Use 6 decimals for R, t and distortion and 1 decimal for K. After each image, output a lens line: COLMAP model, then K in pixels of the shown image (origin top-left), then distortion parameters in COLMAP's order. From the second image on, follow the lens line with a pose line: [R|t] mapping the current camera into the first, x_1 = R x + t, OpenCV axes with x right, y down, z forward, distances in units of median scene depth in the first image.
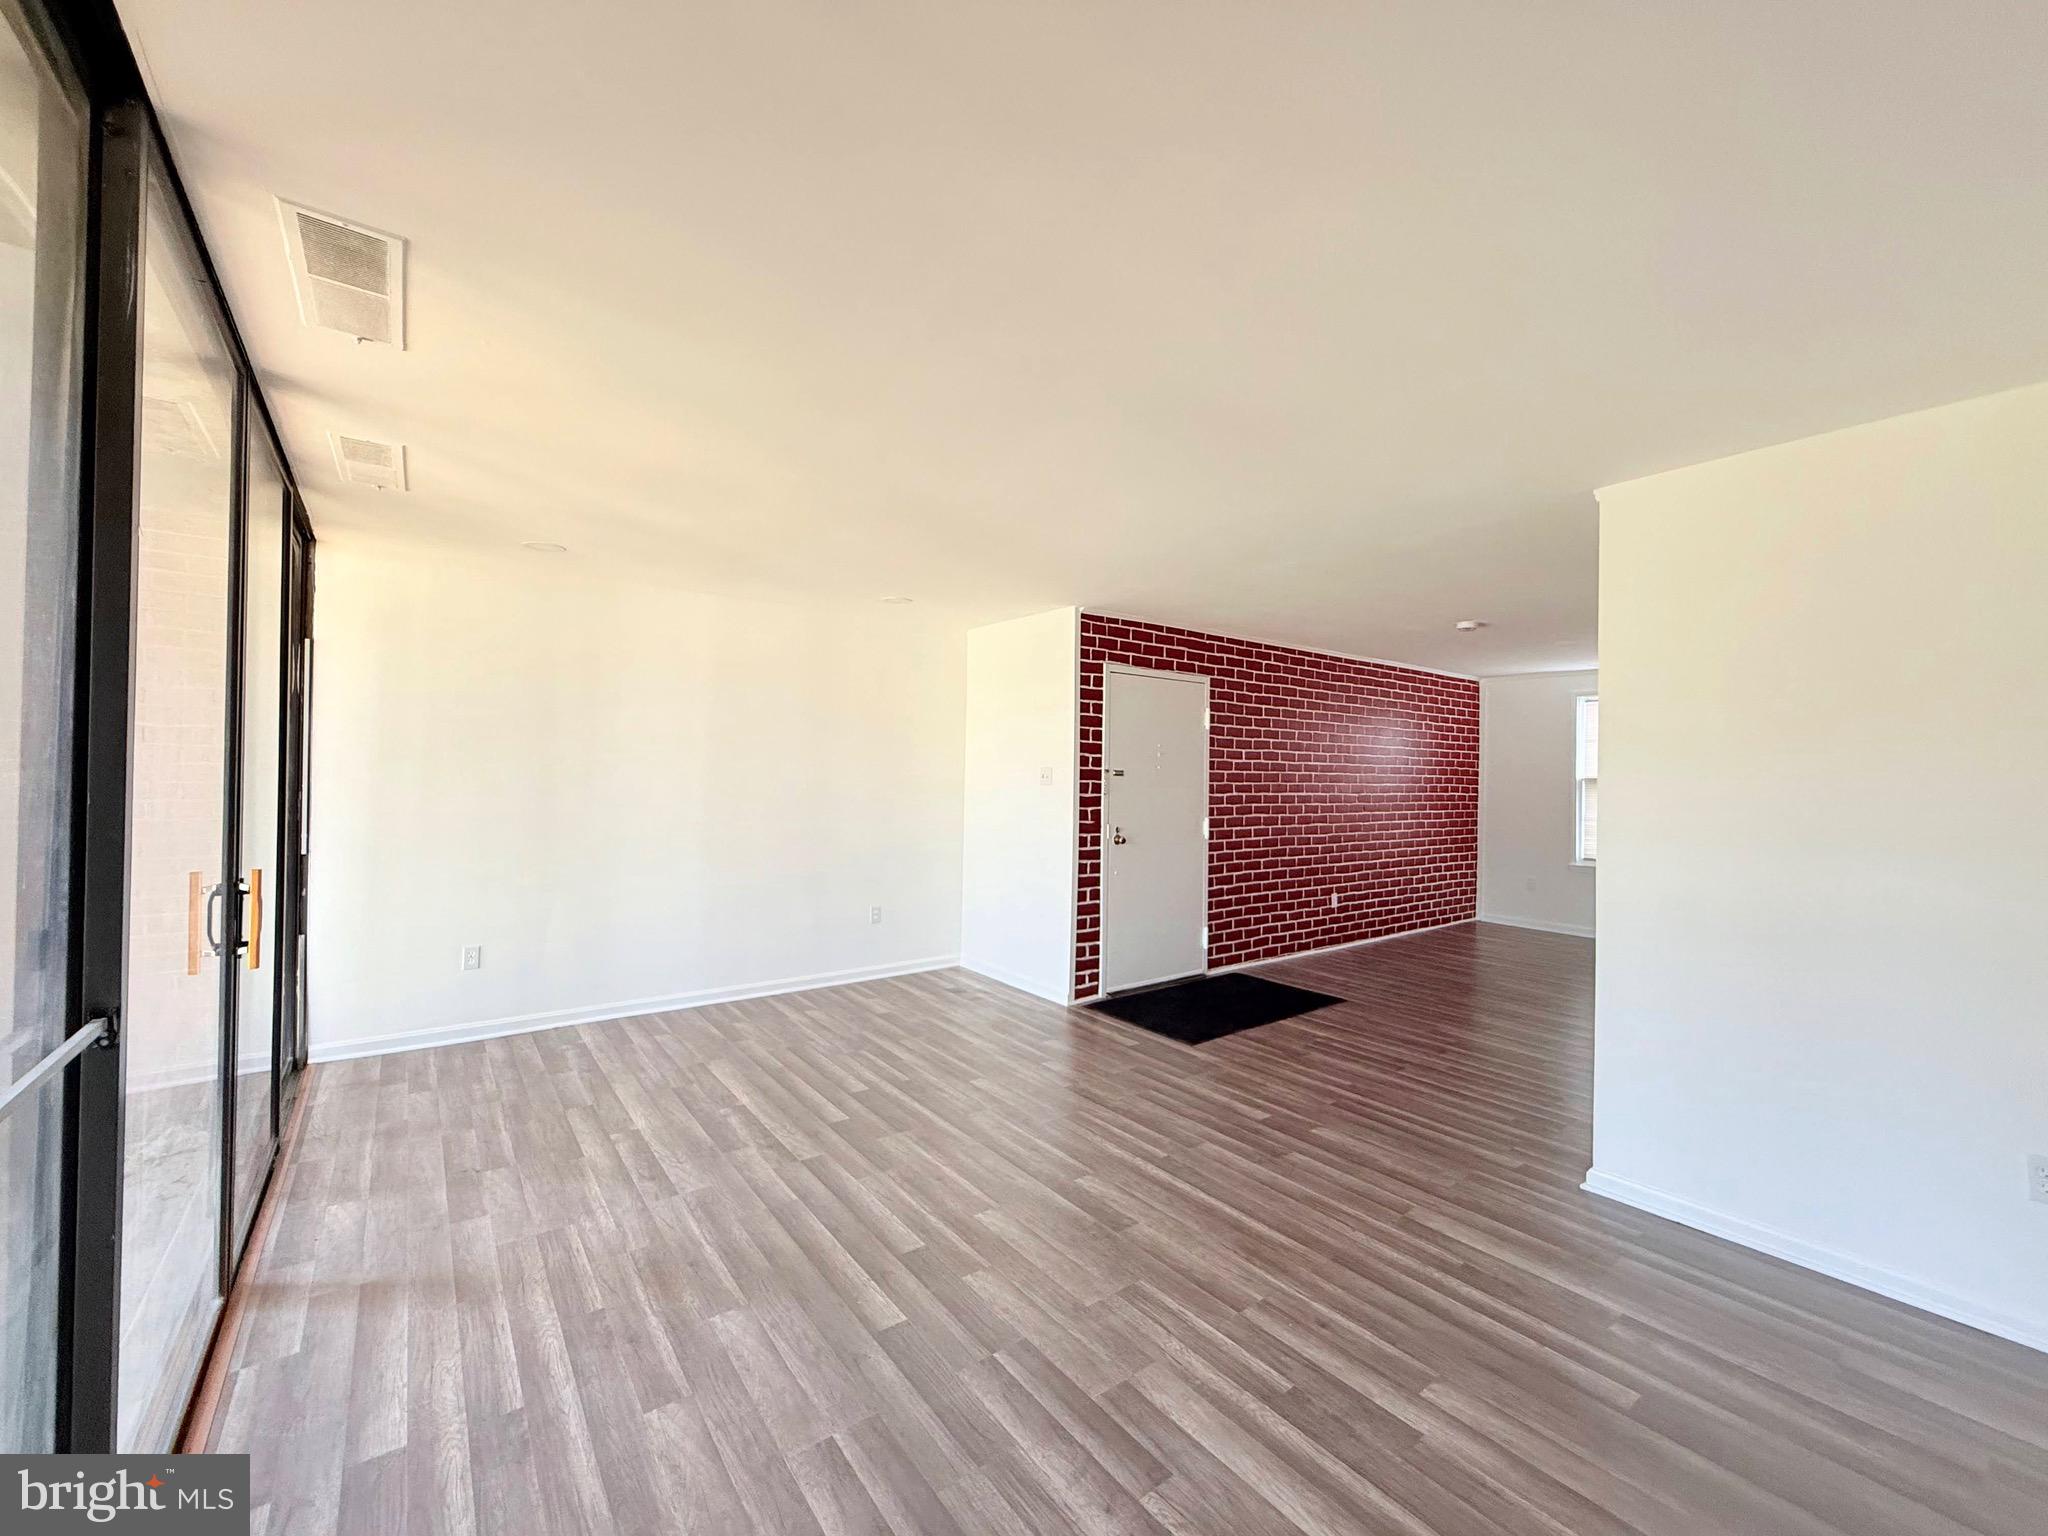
lens RADIAL K [[821.4, 0, 1020.9], [0, 821.4, 769.0], [0, 0, 1]] dist [-0.000151, 0.000310]
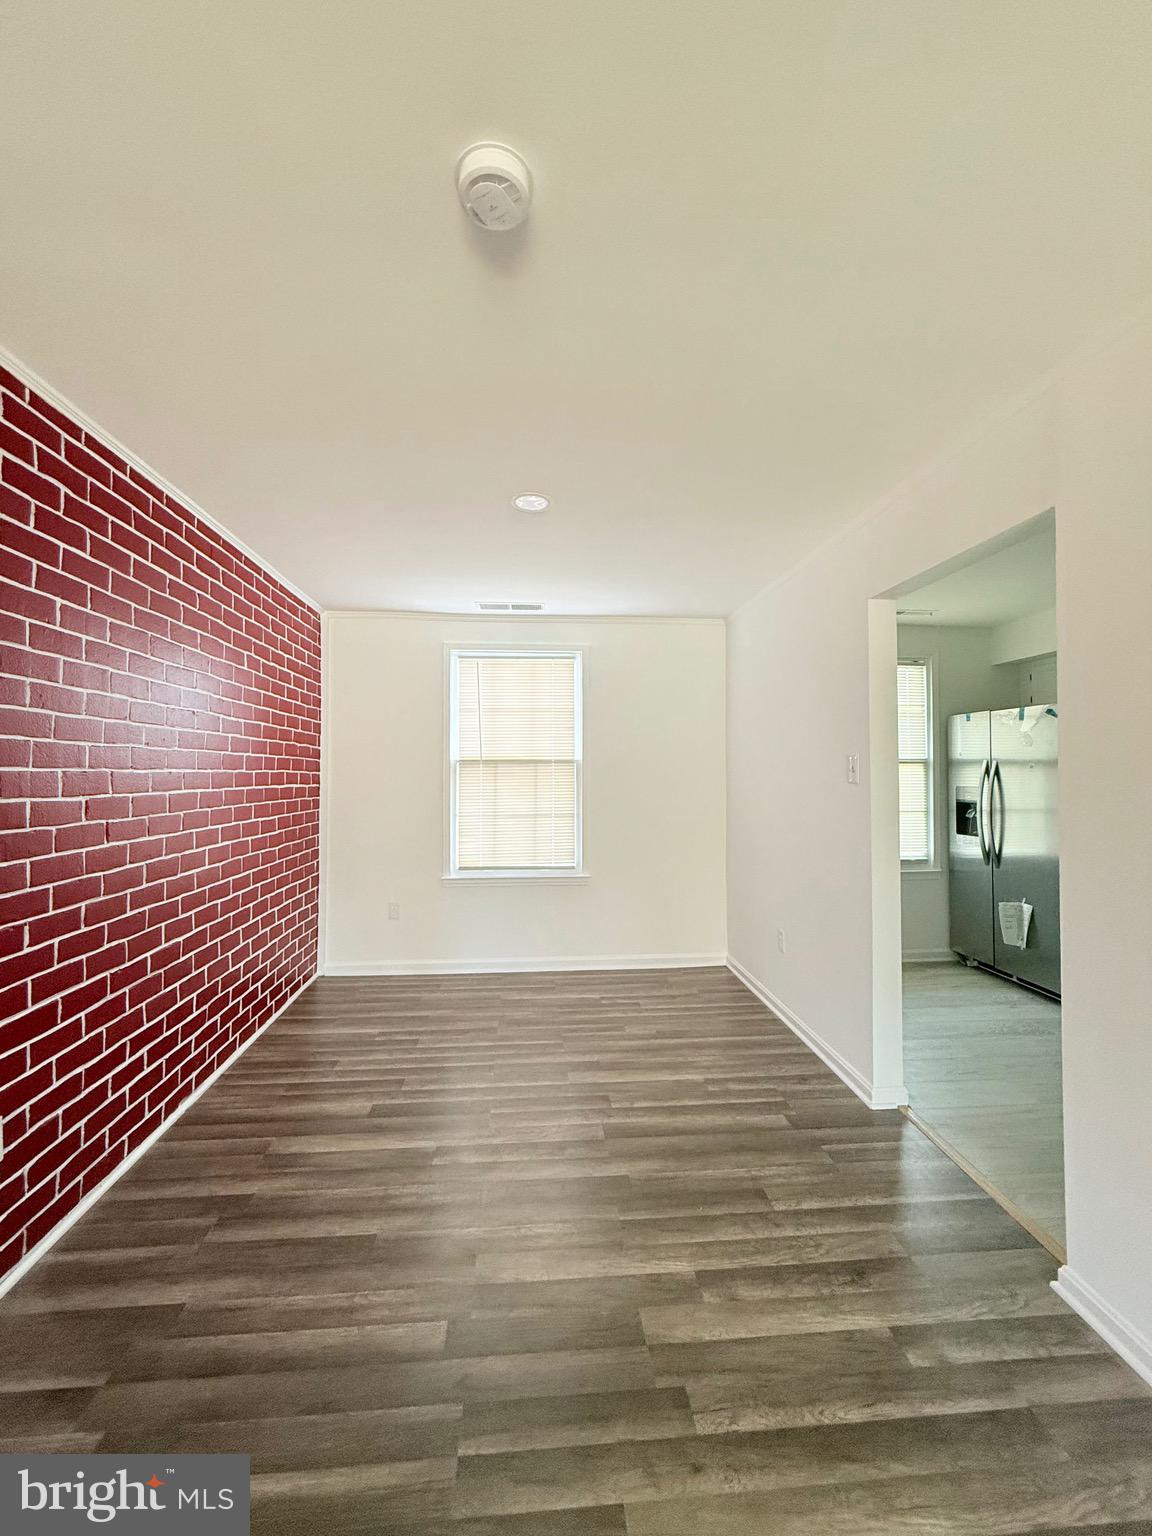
lens RADIAL K [[611.3, 0, 578.7], [0, 611.3, 768.2], [0, 0, 1]] dist [-0.001126, 0.000253]
pose [[0.526468, -0.006610, 0.850169, 0.395639], [0.000802, 0.999973, 0.007278, 0.021697], [-0.850194, -0.003150, 0.526459, 0.898237]]
